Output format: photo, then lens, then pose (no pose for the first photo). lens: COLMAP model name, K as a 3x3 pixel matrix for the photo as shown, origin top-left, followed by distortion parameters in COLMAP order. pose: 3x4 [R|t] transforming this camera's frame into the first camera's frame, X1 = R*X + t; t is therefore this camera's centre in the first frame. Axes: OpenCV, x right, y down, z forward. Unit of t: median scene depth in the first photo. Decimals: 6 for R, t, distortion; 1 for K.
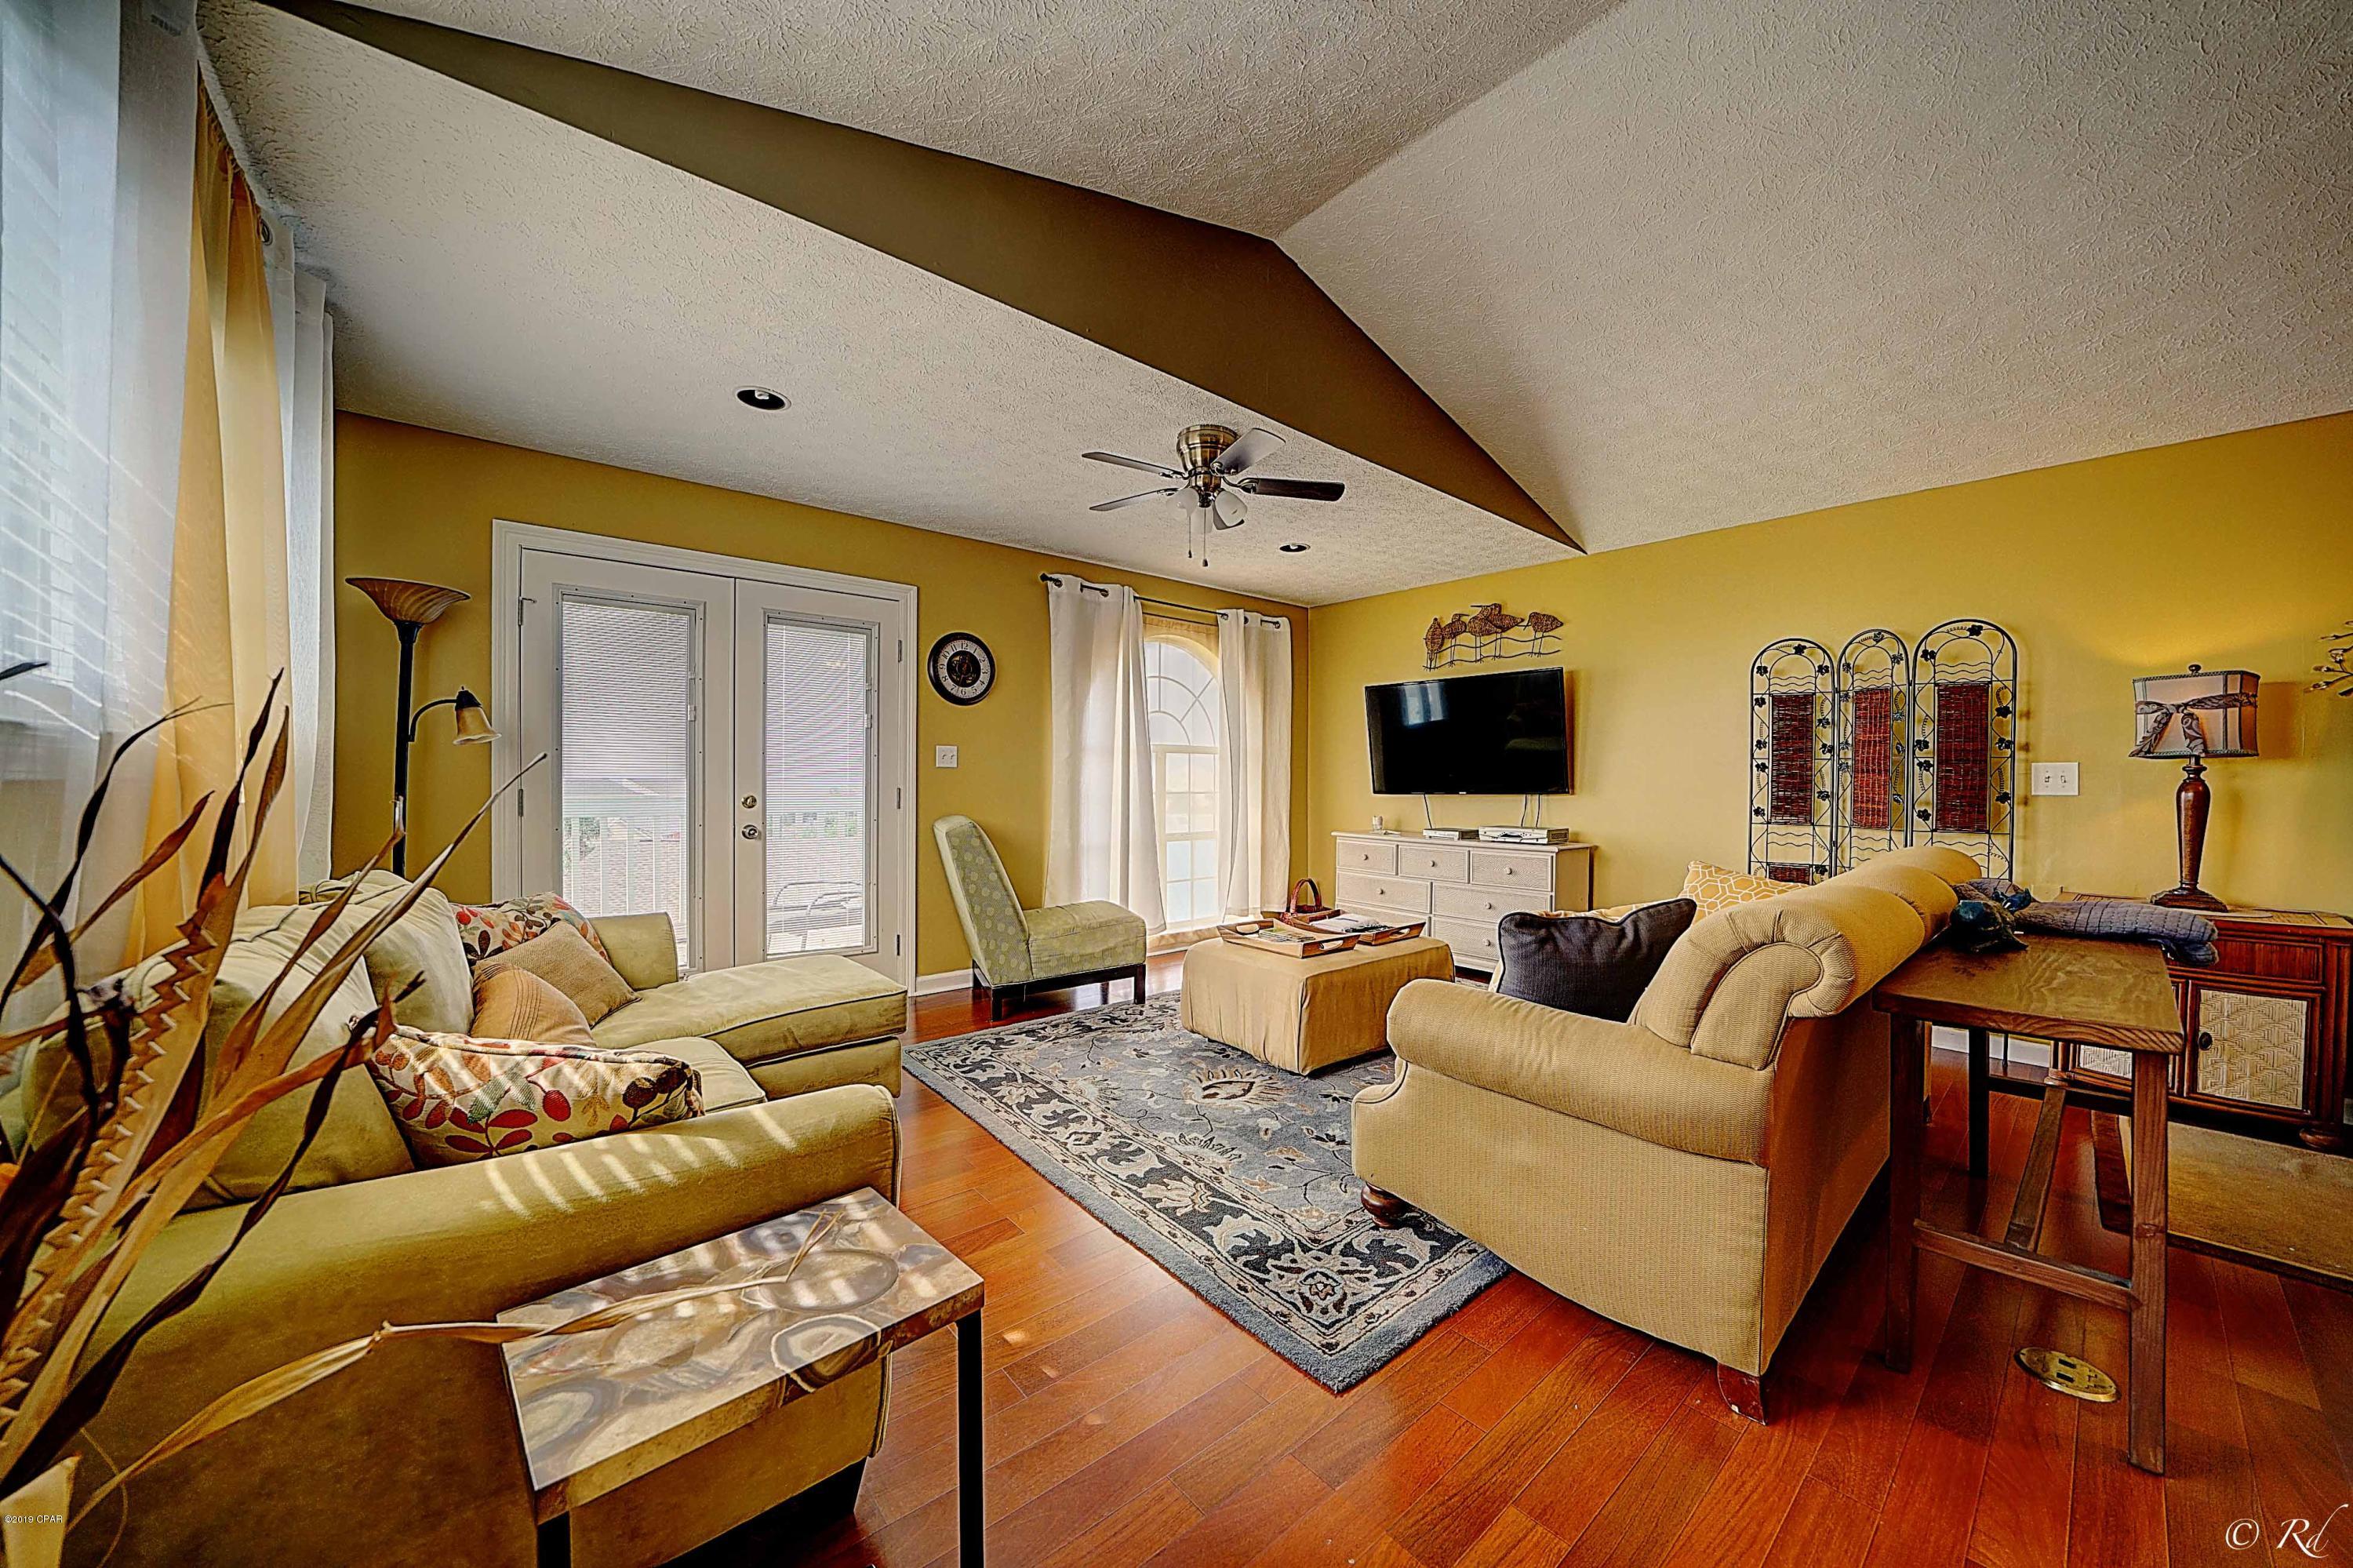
lens RADIAL K [[815.3, 0, 1180.1], [0, 815.3, 783.2], [0, 0, 1]] dist [-0.014042, 0.000367]
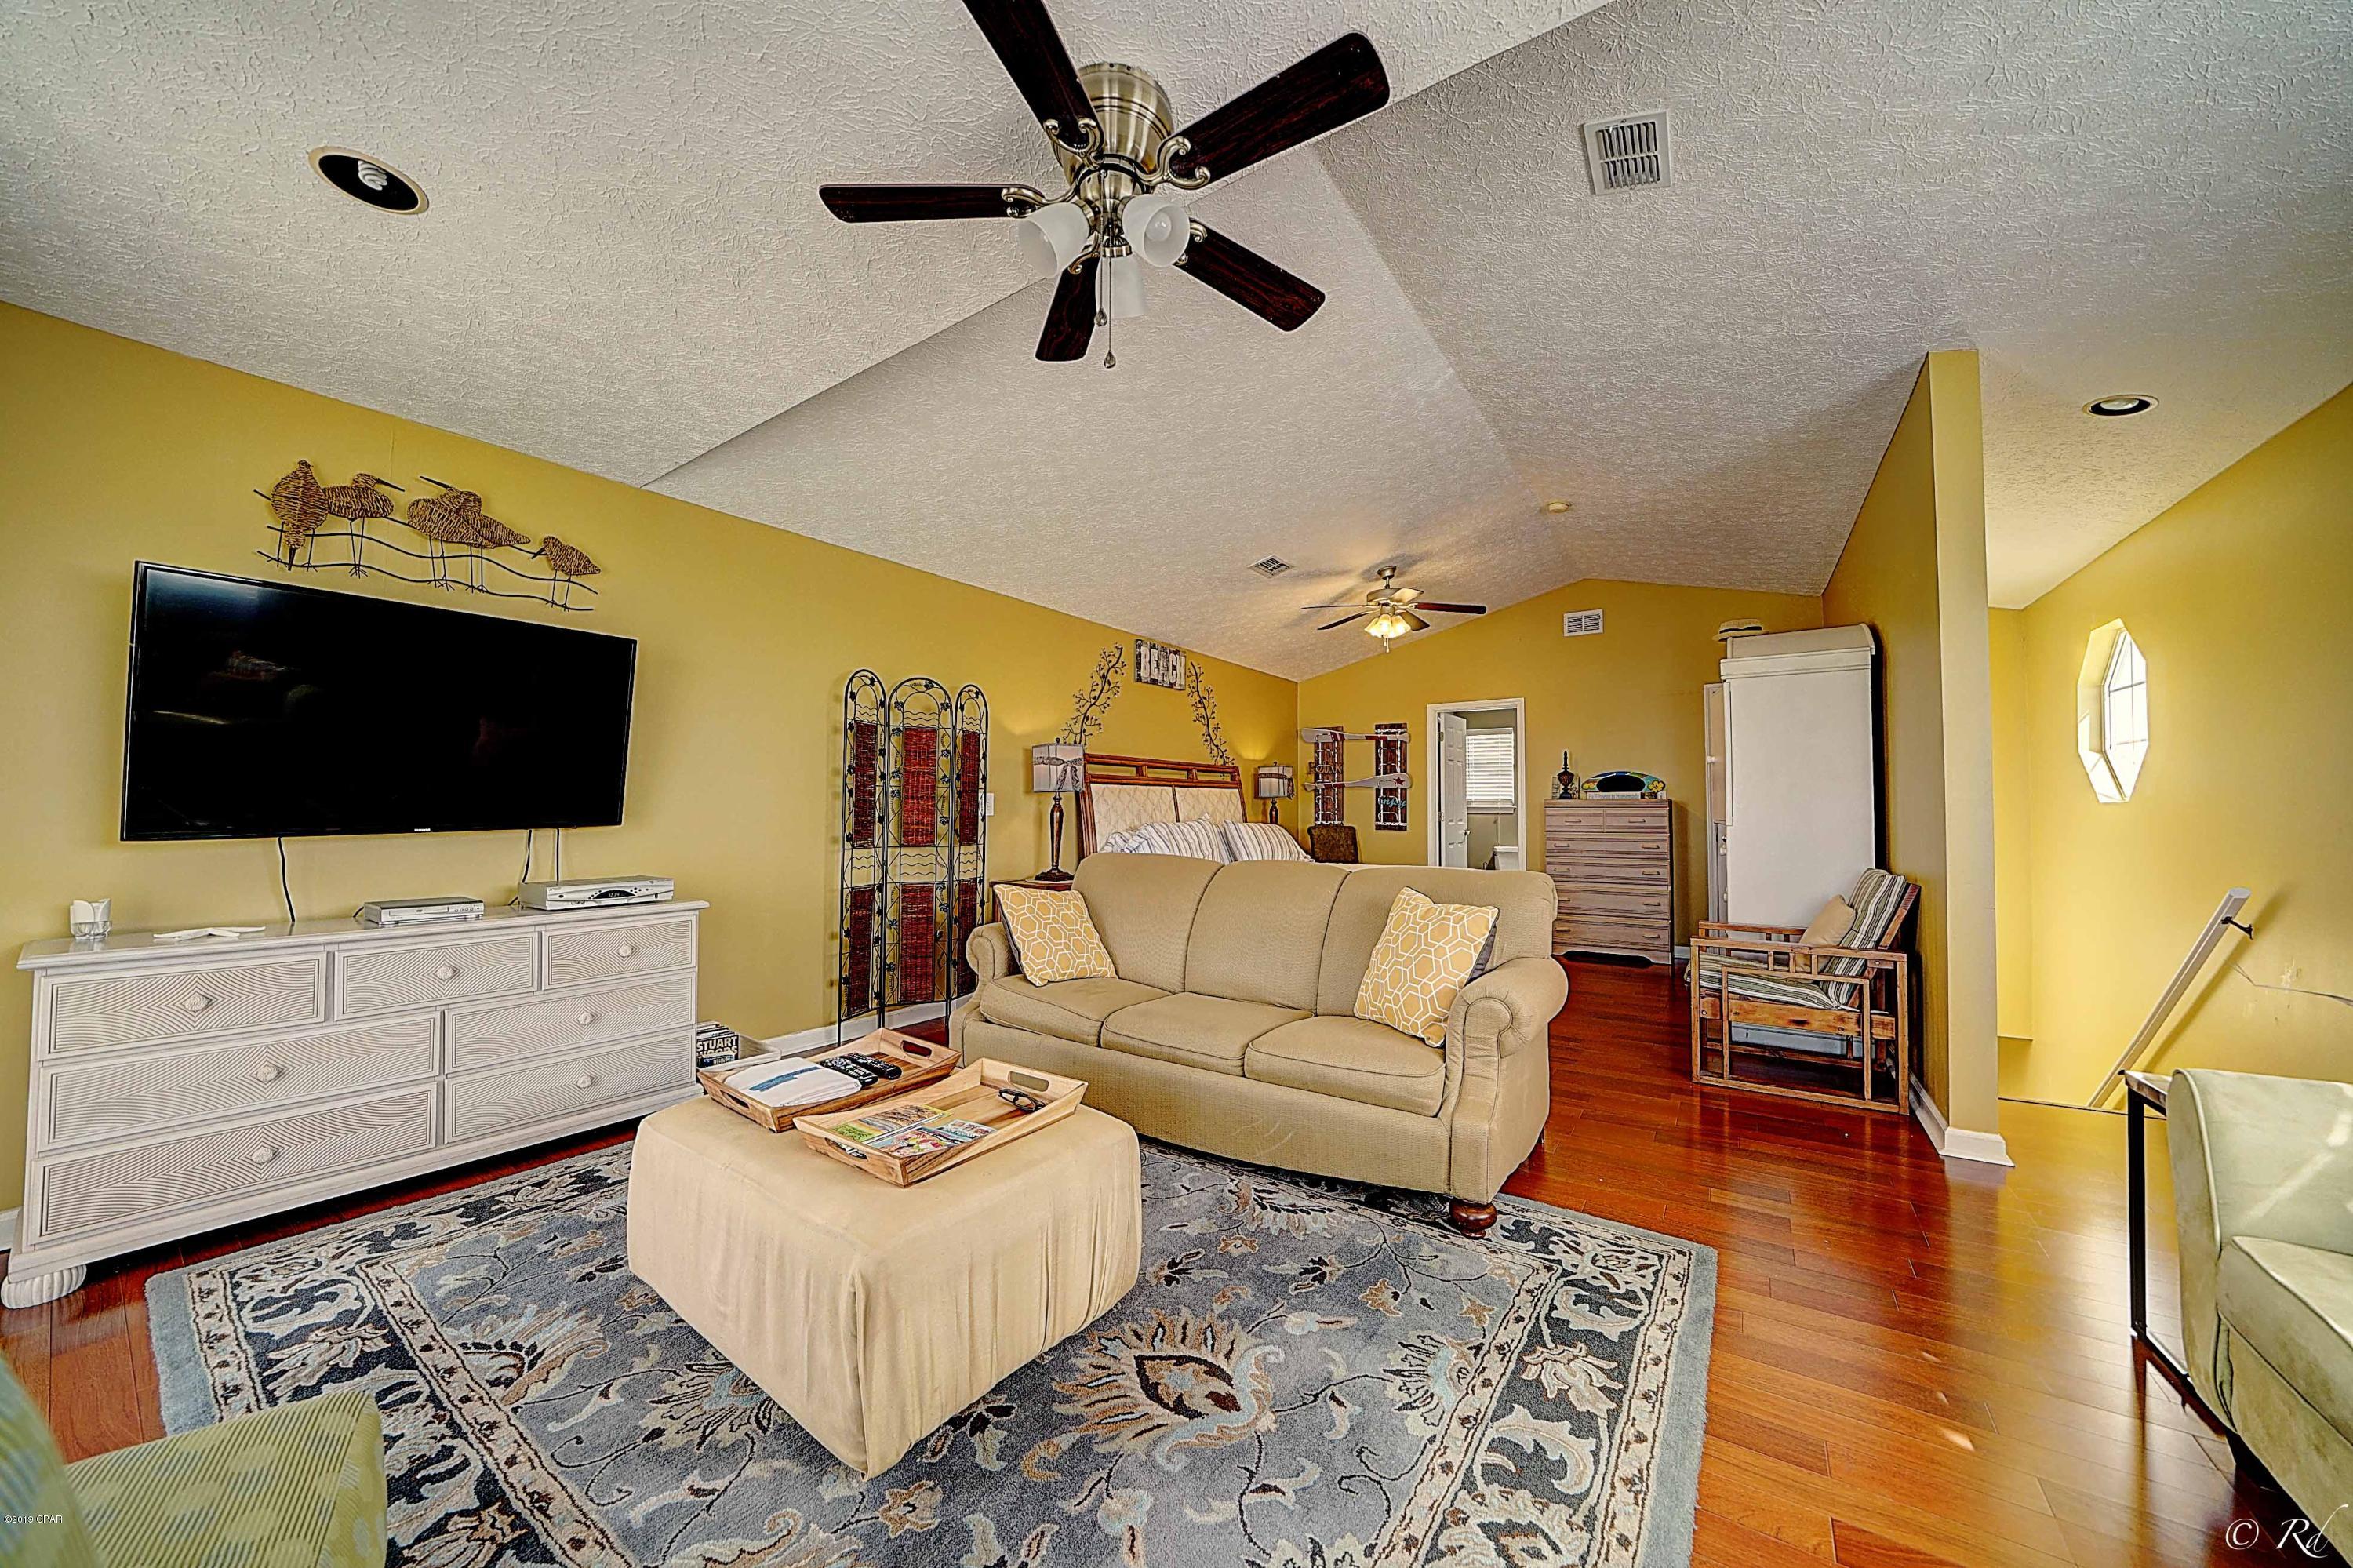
lens RADIAL K [[815.3, 0, 1180.1], [0, 815.3, 783.2], [0, 0, 1]] dist [-0.014042, 0.000367]
pose [[-0.258549, 0.023305, 0.965717, -0.440424], [0.002074, 0.999720, -0.023570, -0.008406], [-0.965996, -0.004091, -0.258525, 1.076571]]
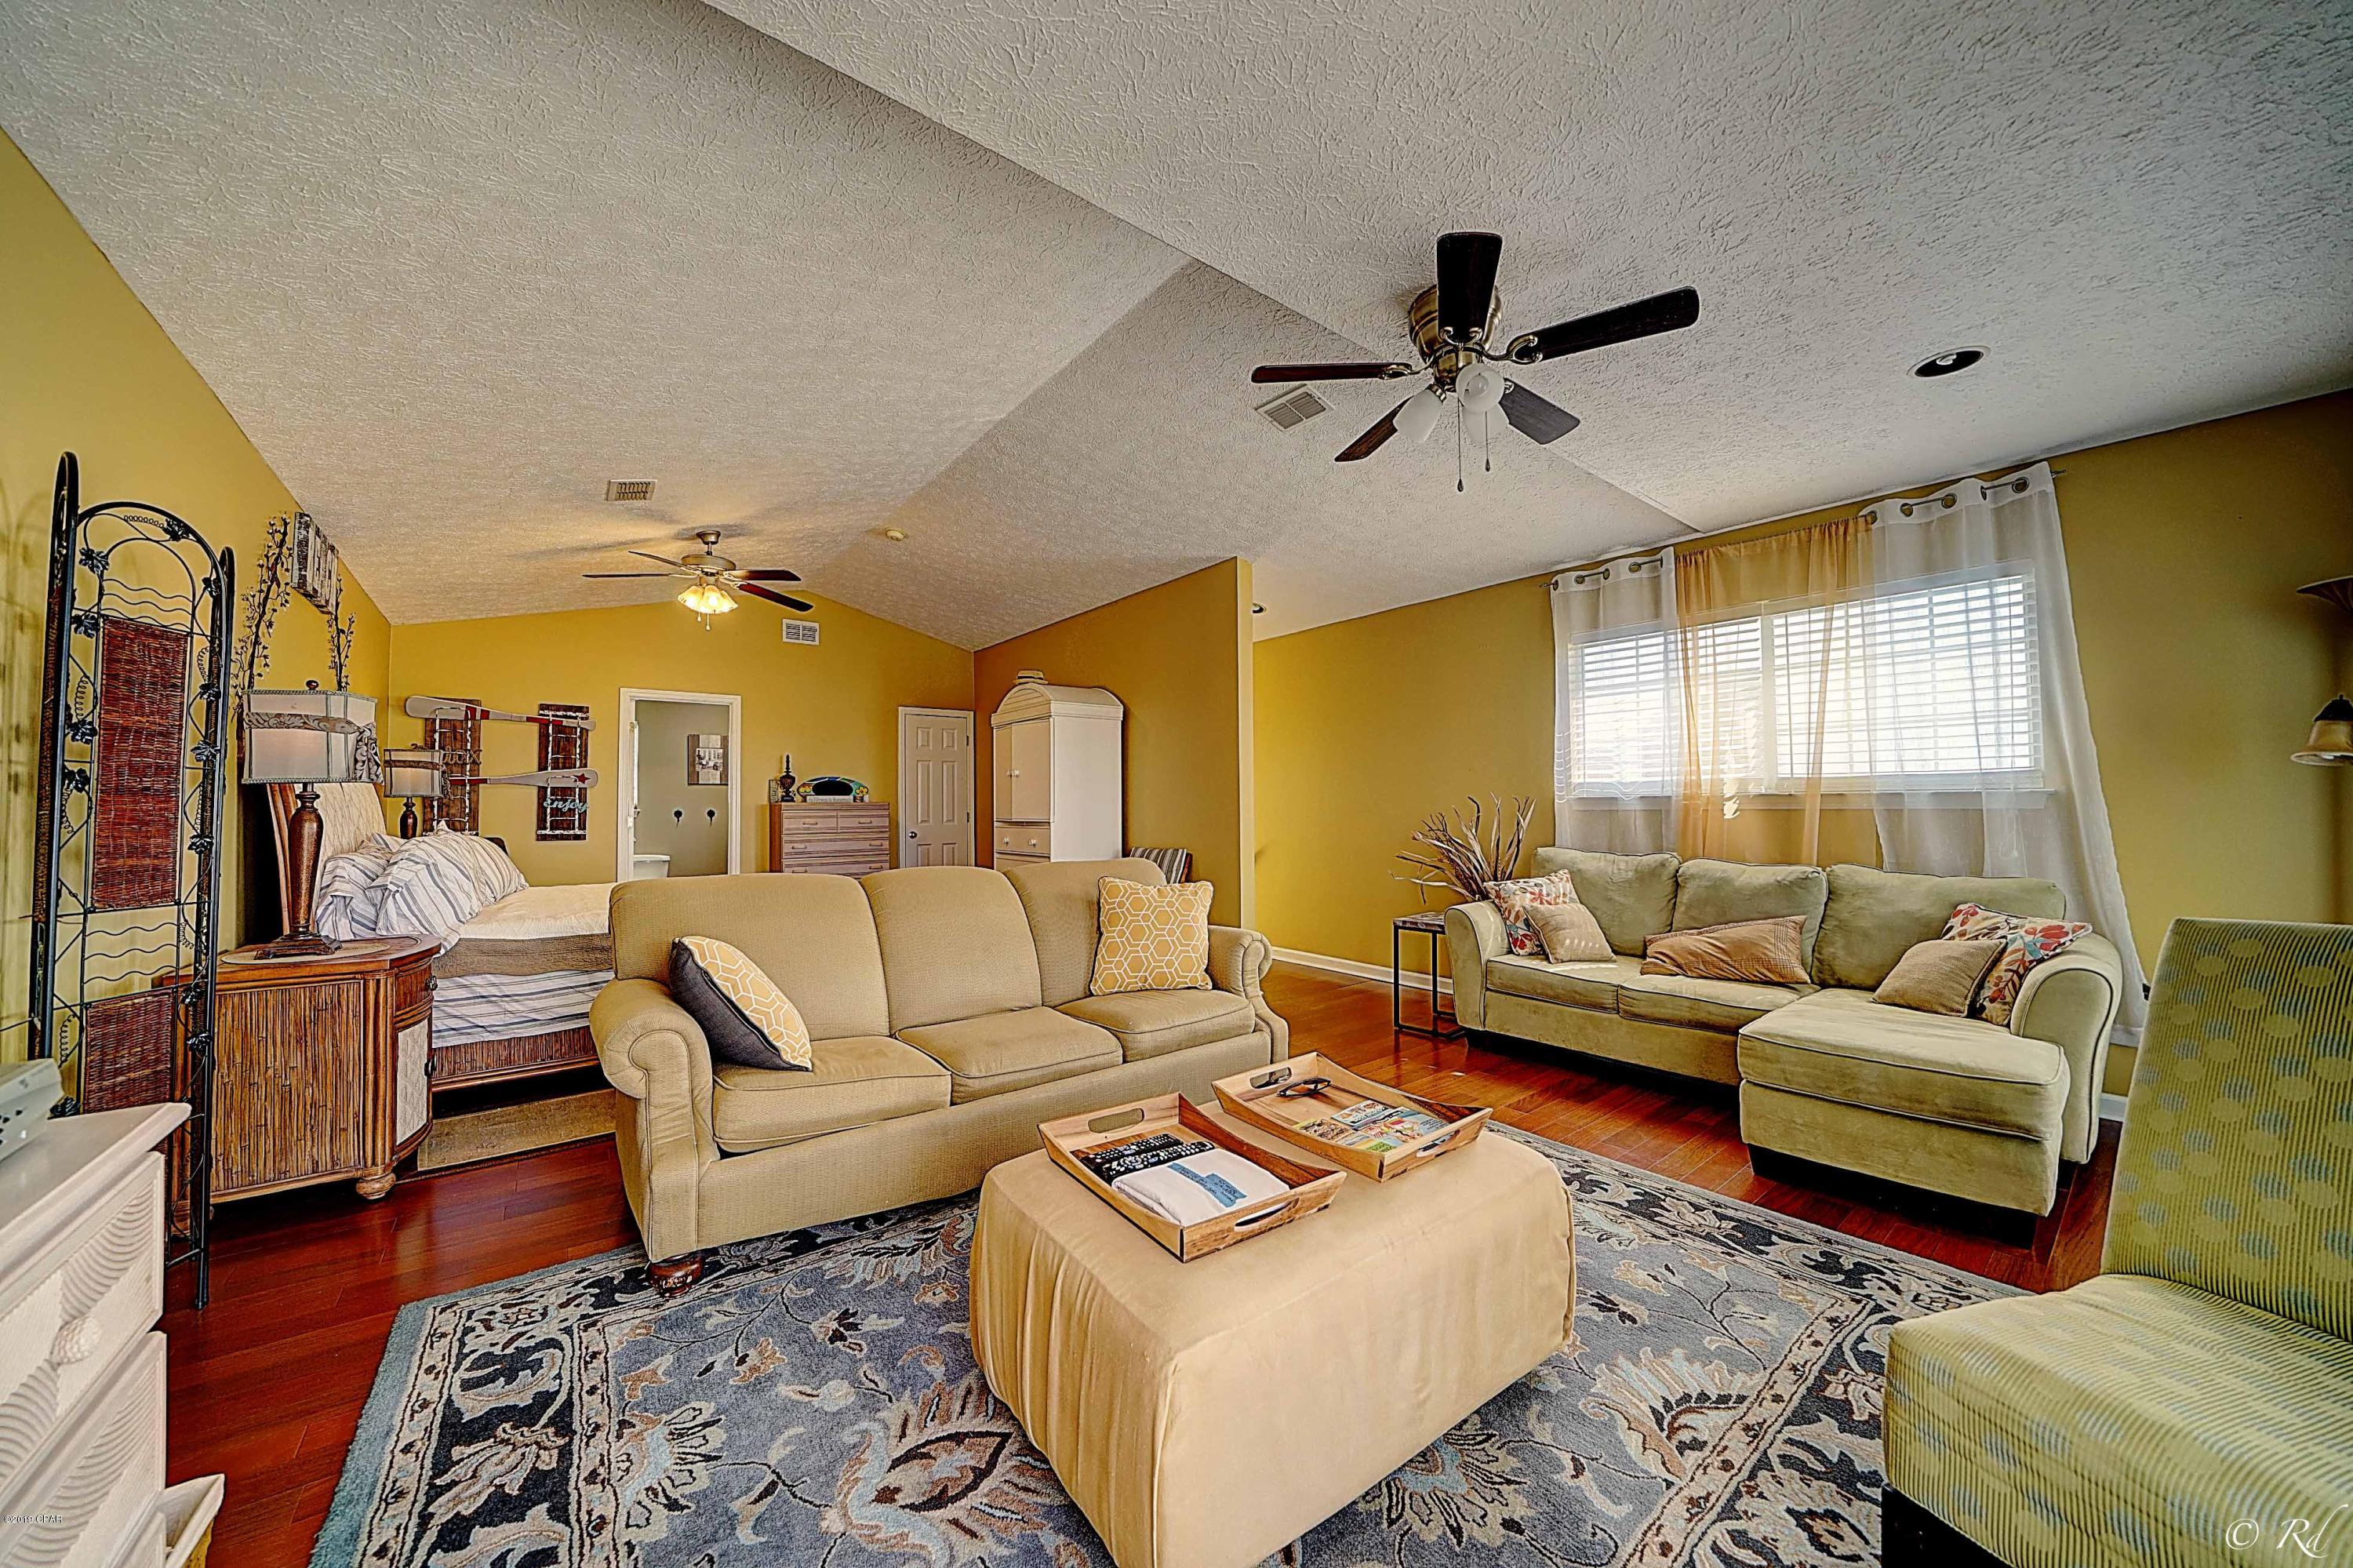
lens RADIAL K [[803.4, 0, 1178.6], [0, 803.4, 790.1], [0, 0, 1]] dist [-0.015307, -0.000187]
pose [[-0.998939, 0.001793, 0.046026, 0.228893], [0.000981, 0.999844, -0.017660, -0.007721], [-0.046050, -0.017596, -0.998784, 1.648194]]
